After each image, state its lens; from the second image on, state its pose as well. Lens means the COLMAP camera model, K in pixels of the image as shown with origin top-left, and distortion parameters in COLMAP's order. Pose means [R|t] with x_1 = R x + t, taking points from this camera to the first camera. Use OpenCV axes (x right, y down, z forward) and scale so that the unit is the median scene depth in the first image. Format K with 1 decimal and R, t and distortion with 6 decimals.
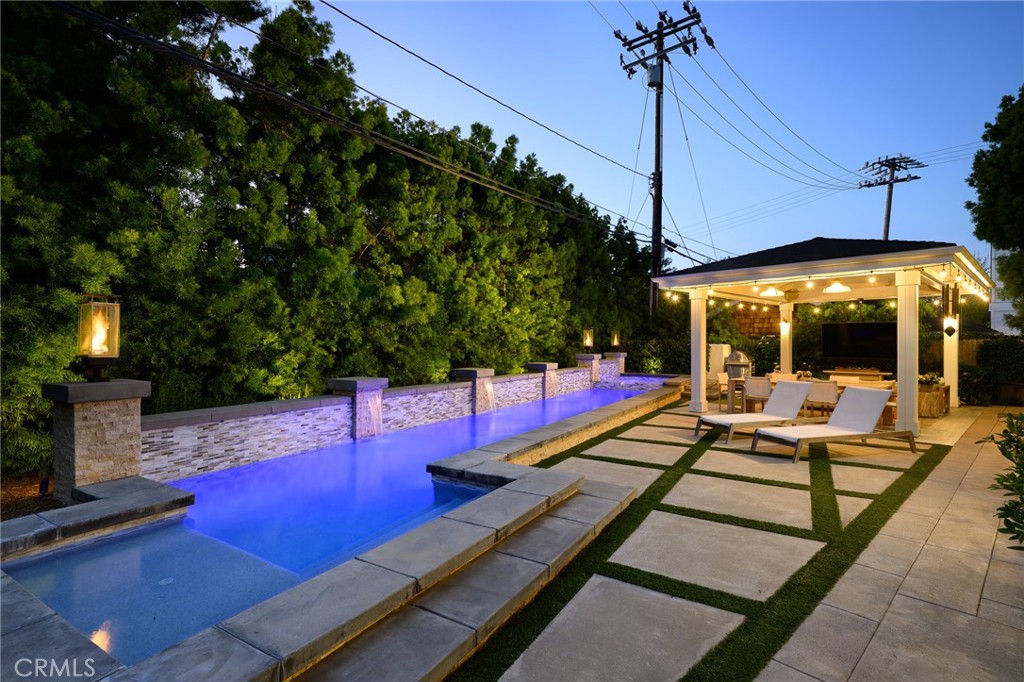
lens RADIAL K [[498.2, 0, 512.0], [0, 498.2, 341.0], [0, 0, 1]] dist [-0.001752, -0.000374]
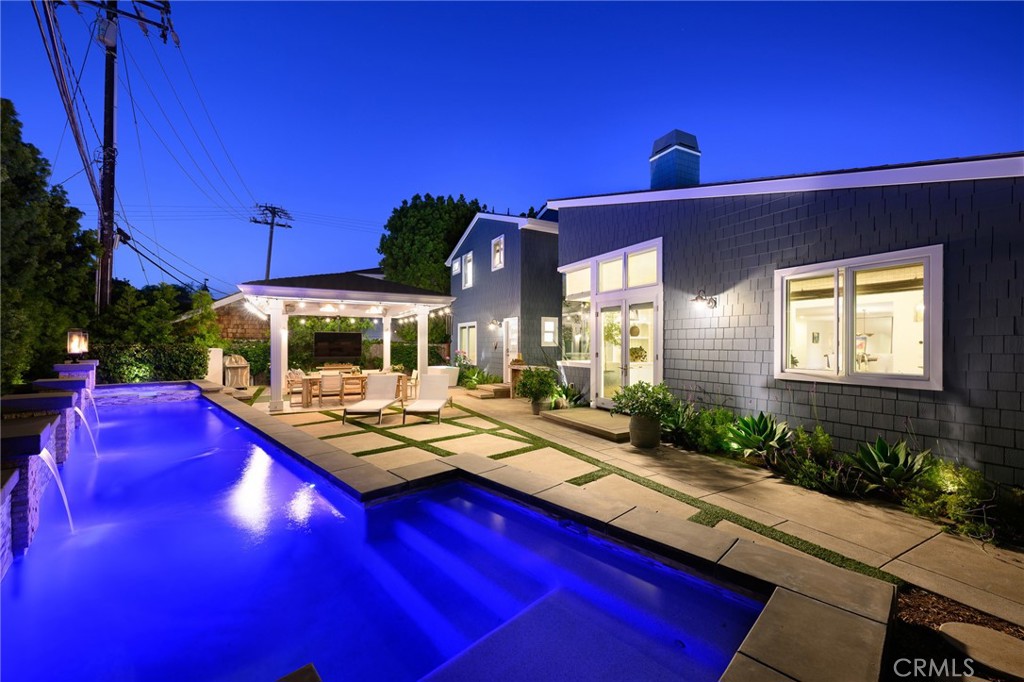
lens RADIAL K [[412.3, 0, 512.0], [0, 412.3, 341.0], [0, 0, 1]] dist [0.015981, -0.000068]
pose [[0.234684, 0.003177, 0.972067, -0.278157], [-0.003023, 0.999992, -0.002538, -0.008152], [-0.972067, -0.002343, 0.234692, 0.184215]]
